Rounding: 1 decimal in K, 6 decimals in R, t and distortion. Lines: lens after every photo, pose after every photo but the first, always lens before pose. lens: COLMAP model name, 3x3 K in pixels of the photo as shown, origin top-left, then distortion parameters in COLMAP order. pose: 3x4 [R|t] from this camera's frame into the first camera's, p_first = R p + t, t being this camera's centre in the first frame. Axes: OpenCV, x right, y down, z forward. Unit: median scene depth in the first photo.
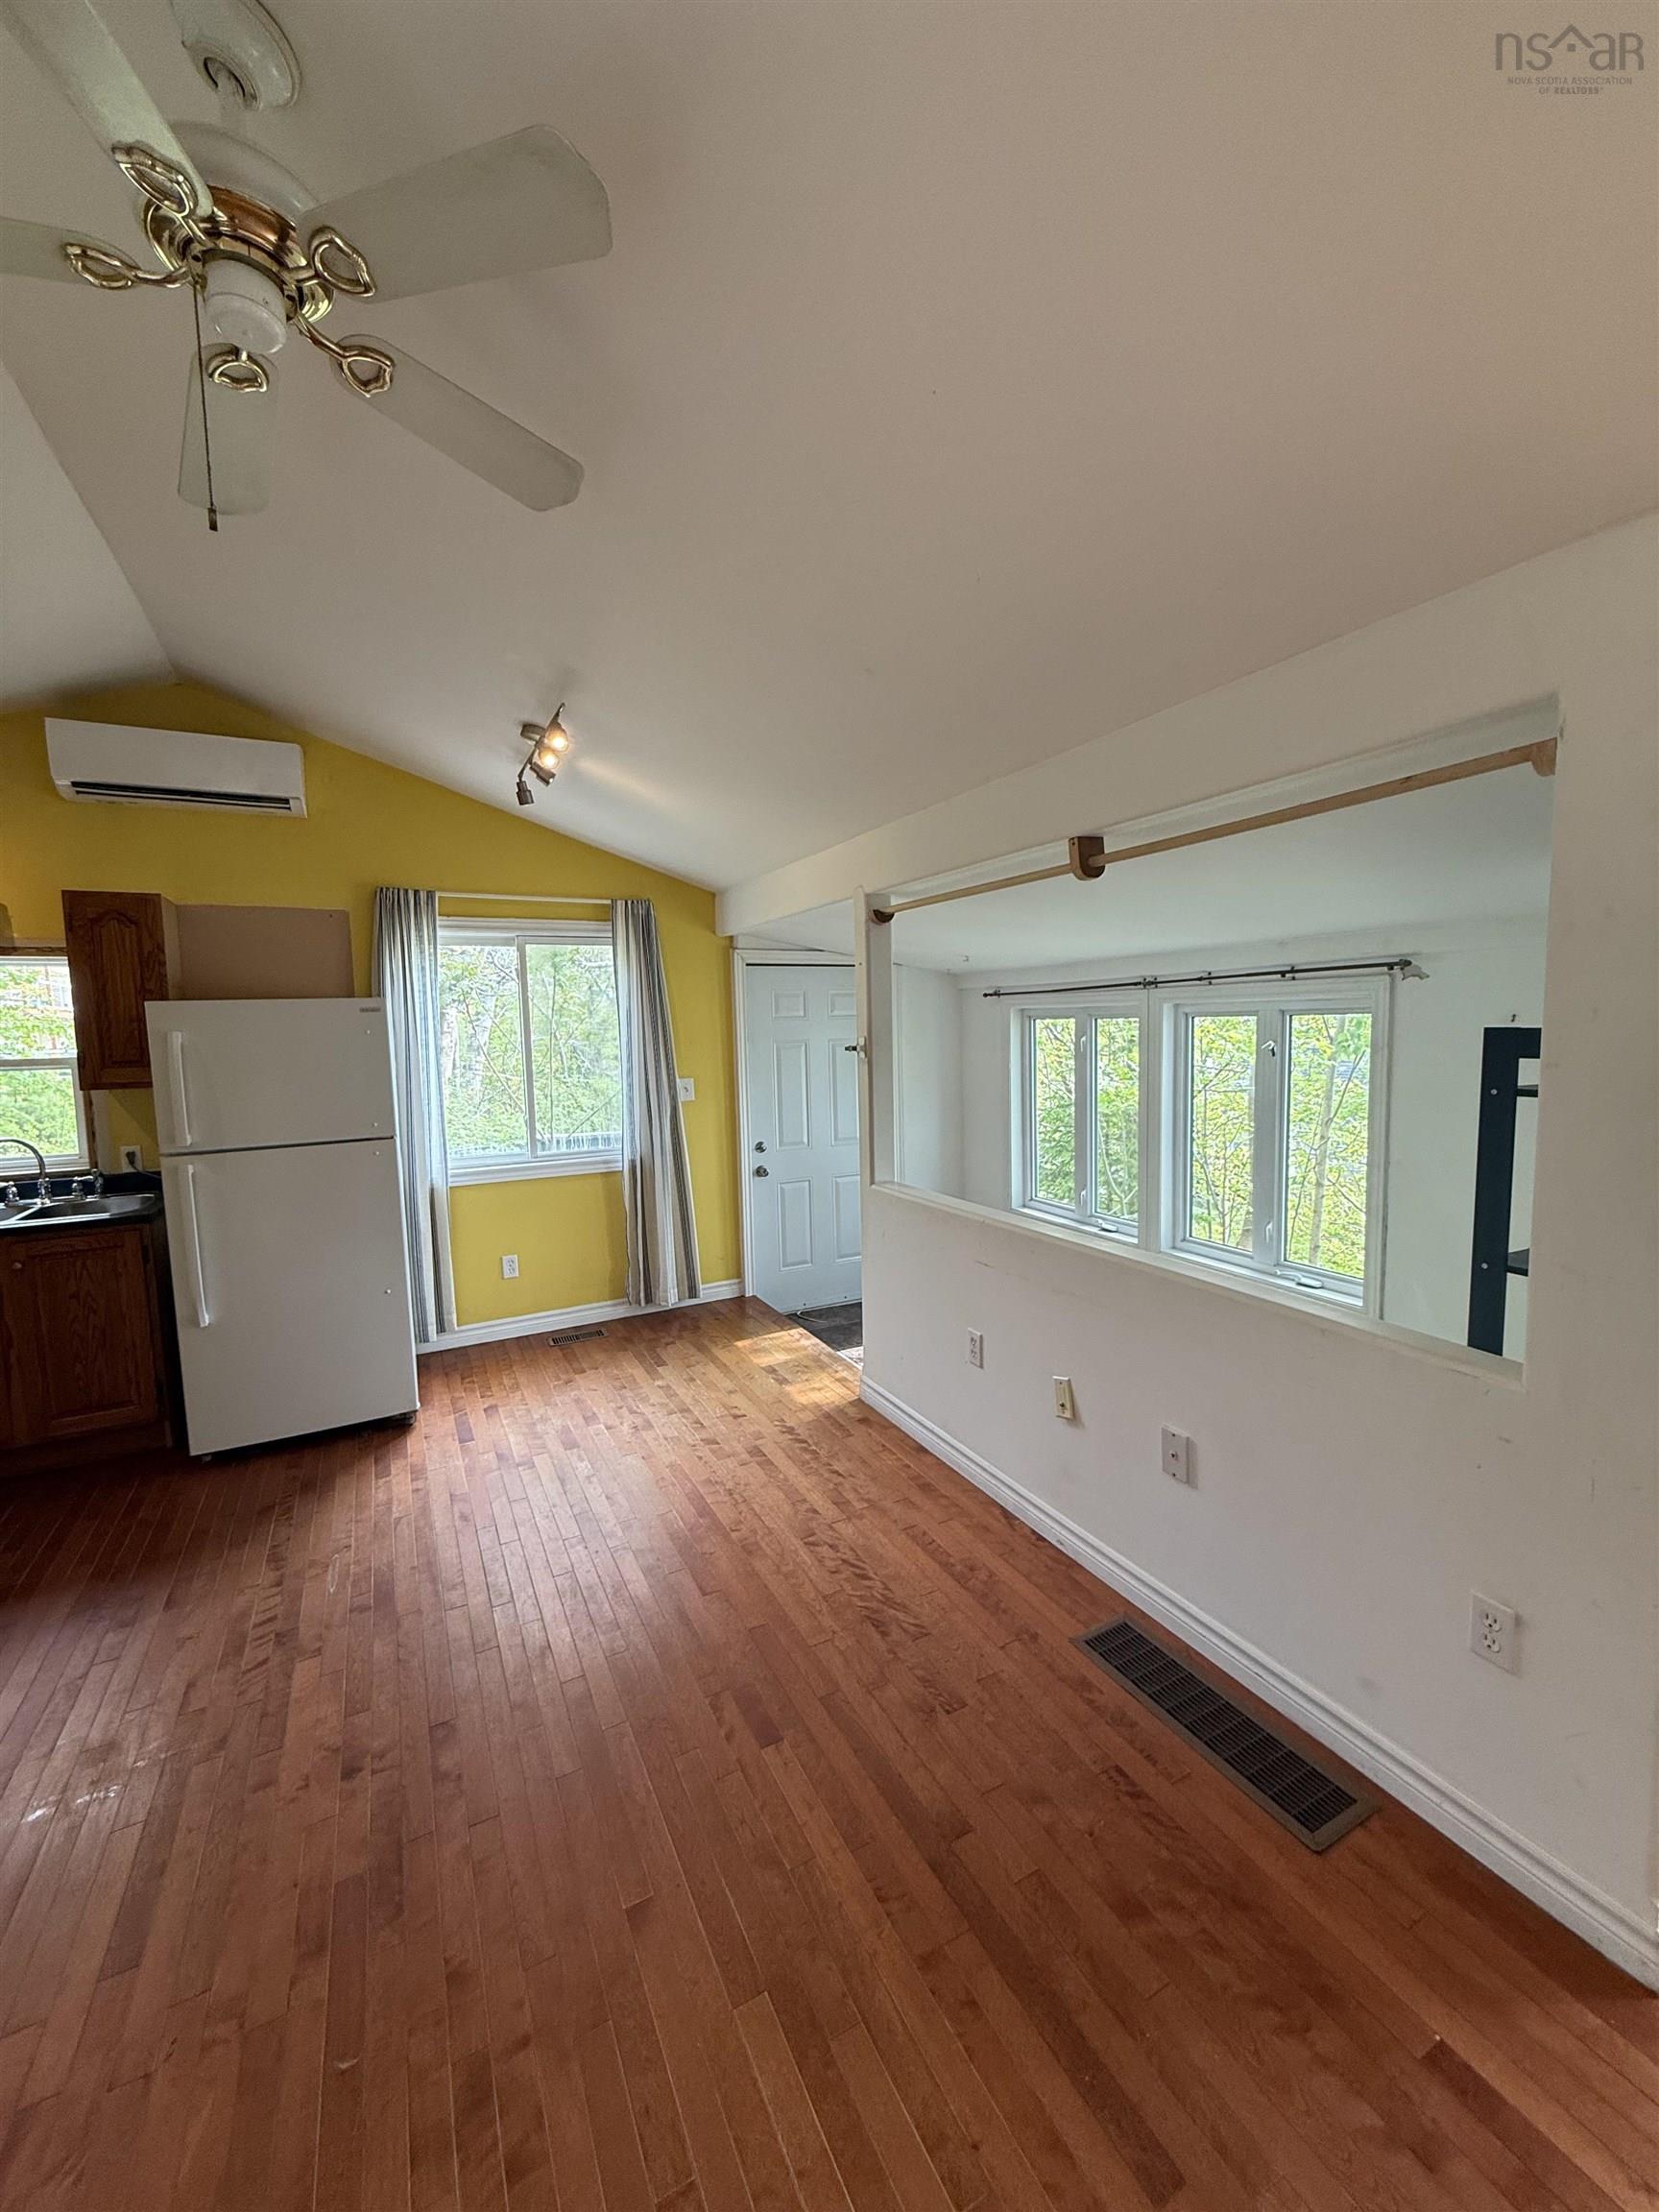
lens RADIAL K [[883.7, 0, 829.6], [0, 883.7, 1099.1], [0, 0, 1]] dist [-0.000393, 0.000089]
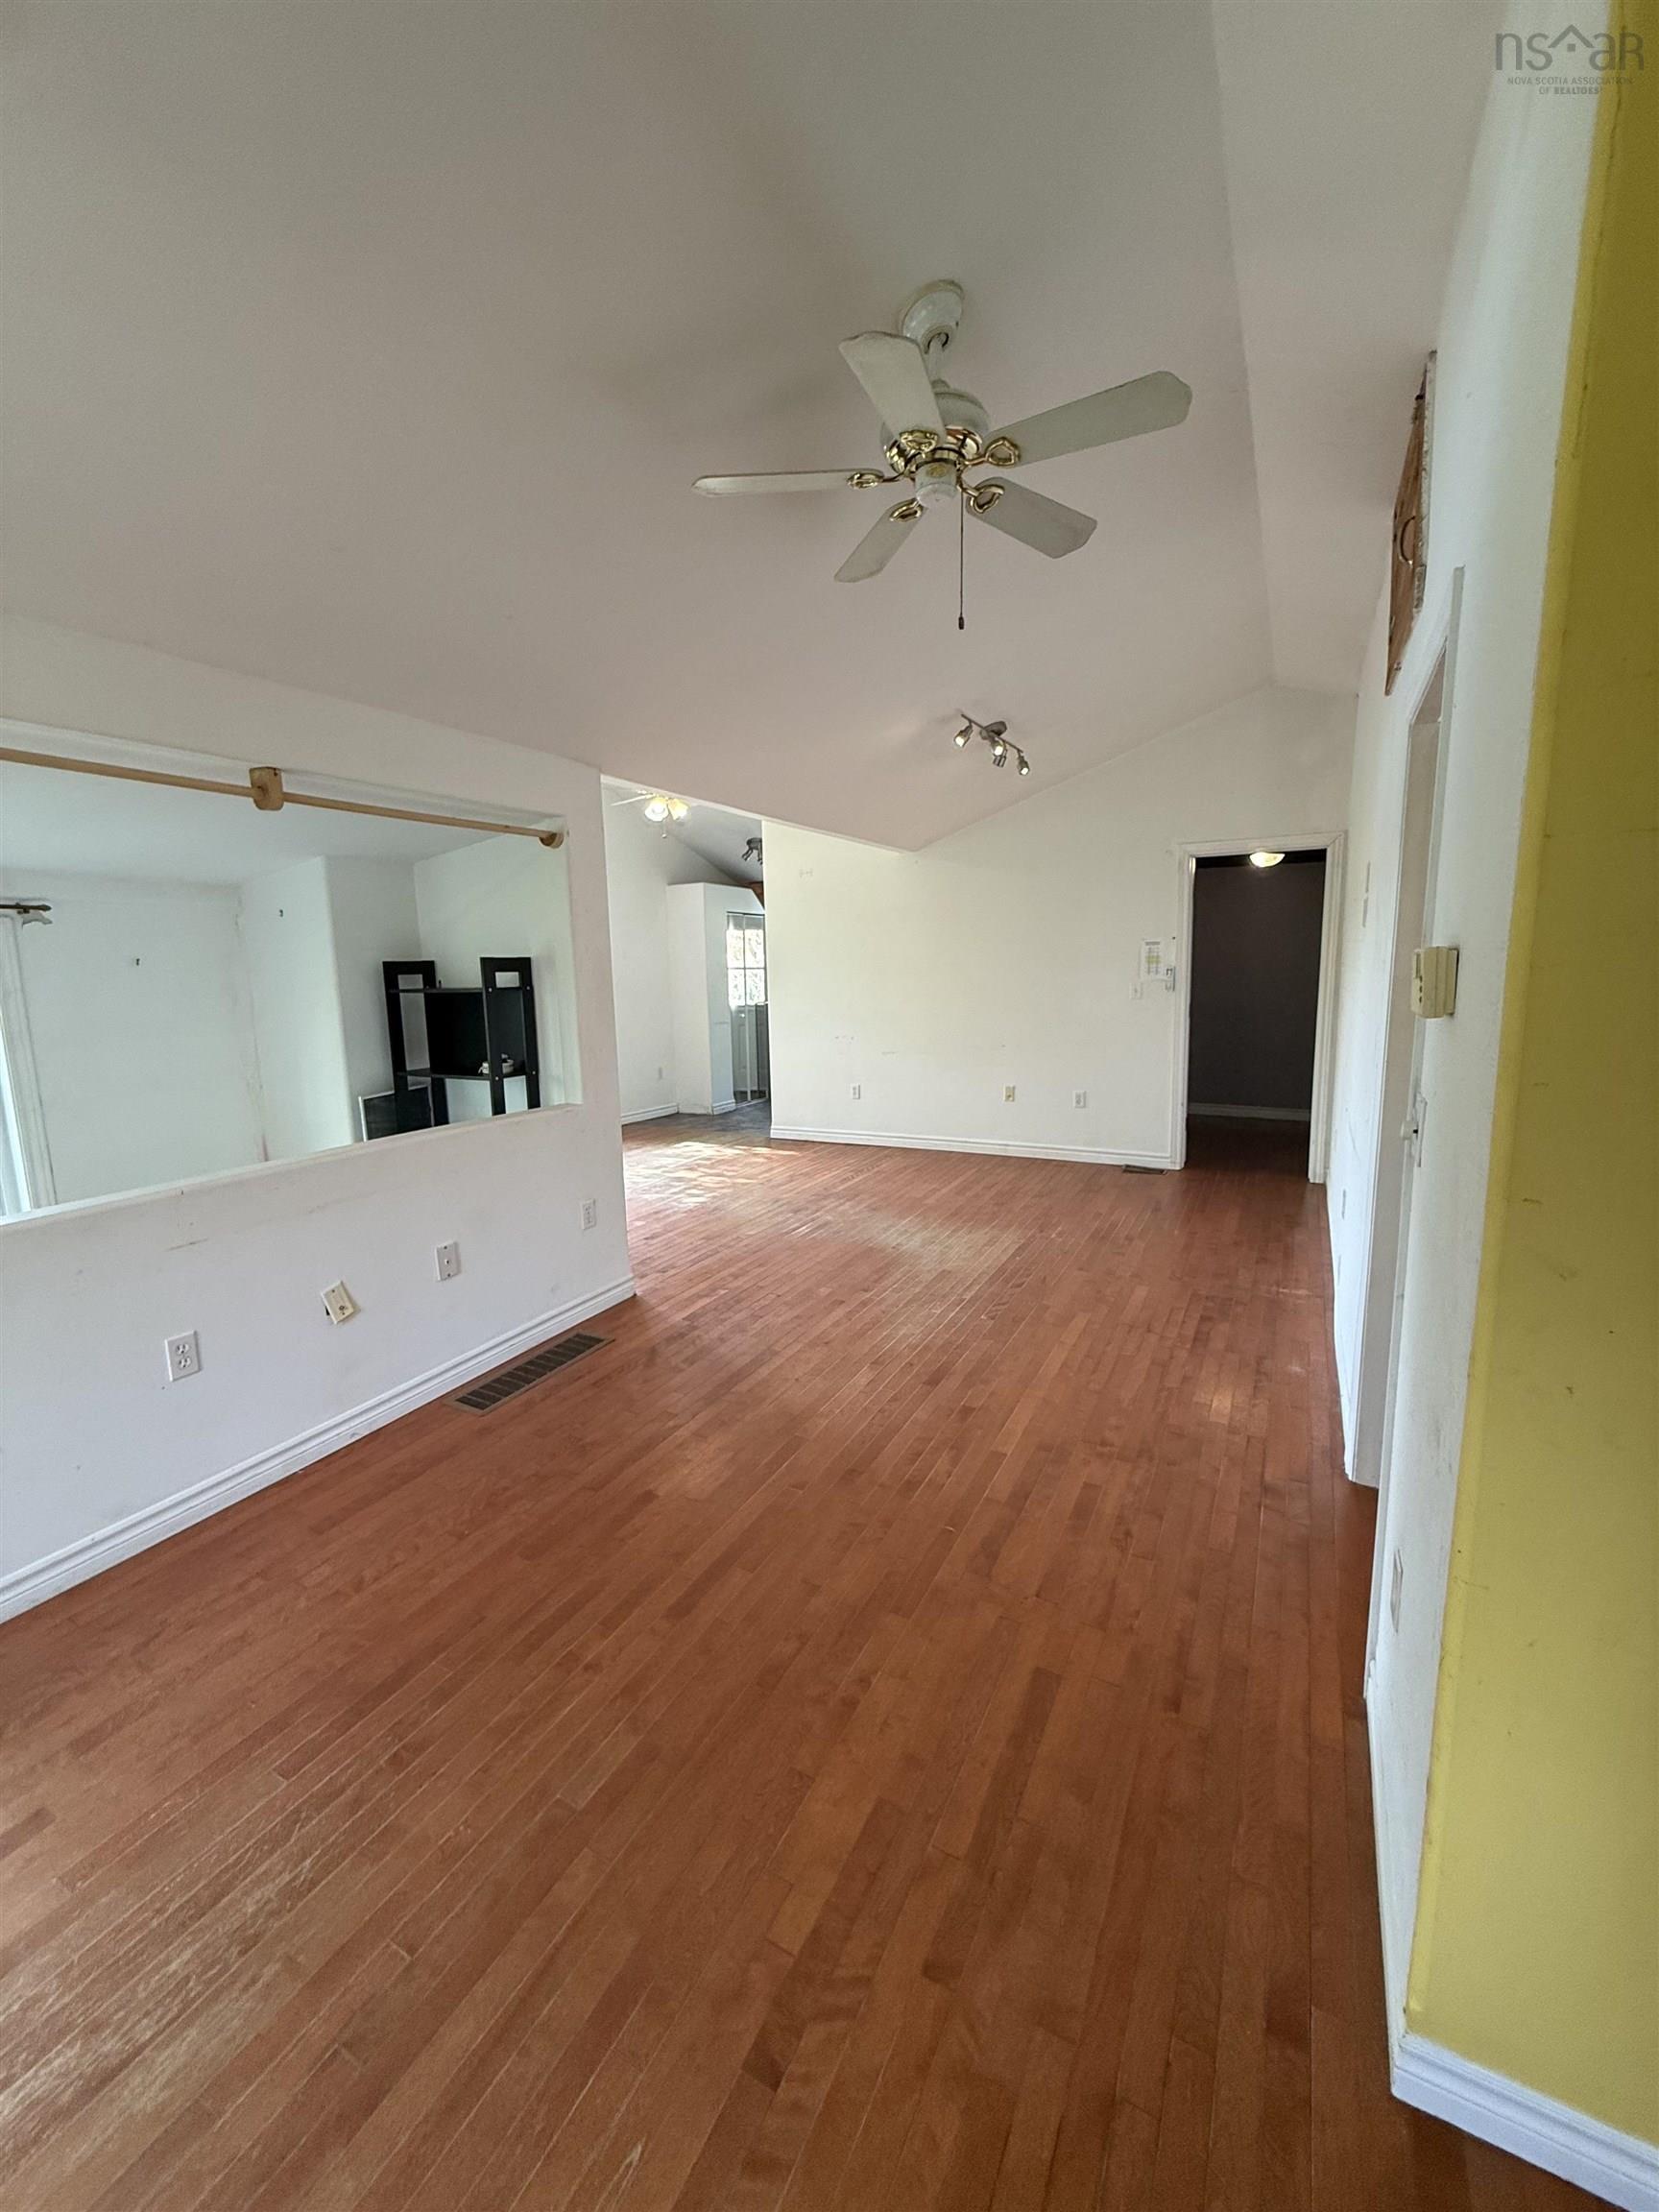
lens RADIAL K [[883.7, 0, 829.6], [0, 883.7, 1099.1], [0, 0, 1]] dist [-0.000393, 0.000089]
pose [[-0.575090, -0.096117, 0.812424, -0.627119], [0.098840, 0.977636, 0.185629, -0.029643], [-0.812097, 0.187053, -0.552729, 0.718789]]
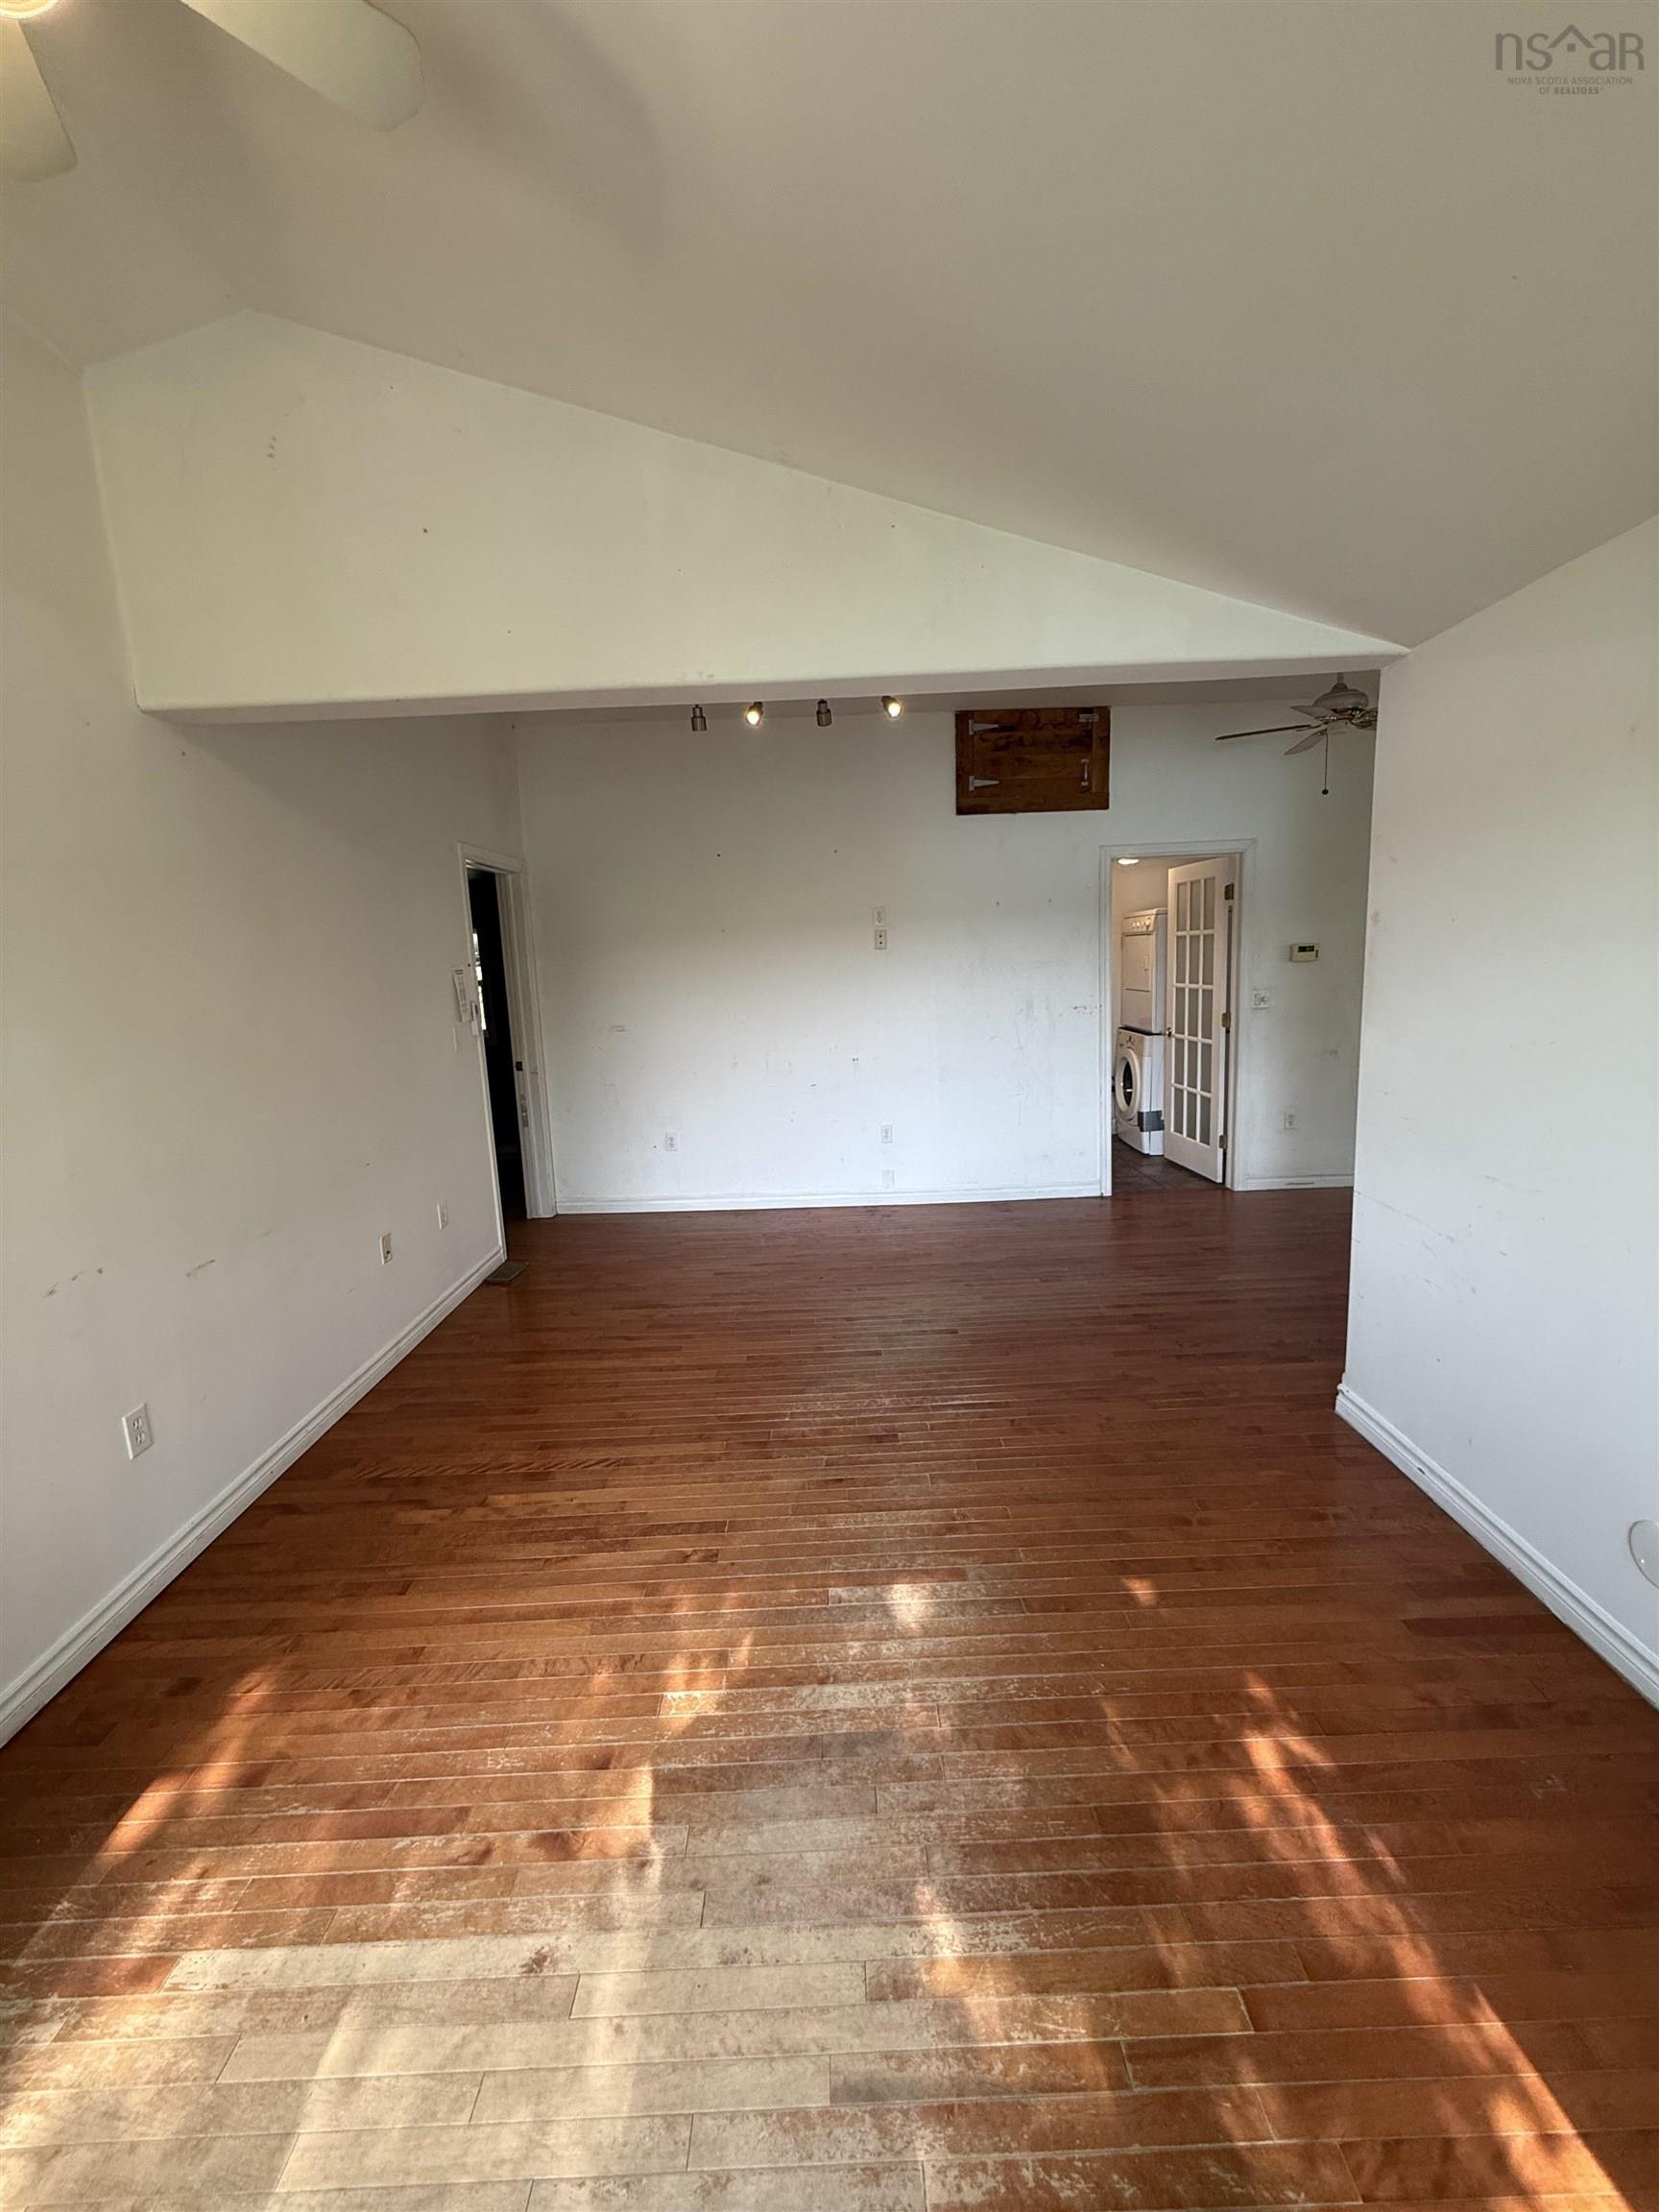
lens RADIAL K [[883.7, 0, 829.6], [0, 883.7, 1099.1], [0, 0, 1]] dist [-0.000393, 0.000089]
pose [[-0.450290, 0.181752, -0.874188, 1.154898], [-0.019338, 0.976848, 0.213058, -0.043808], [0.892673, 0.112843, -0.436350, 0.279383]]
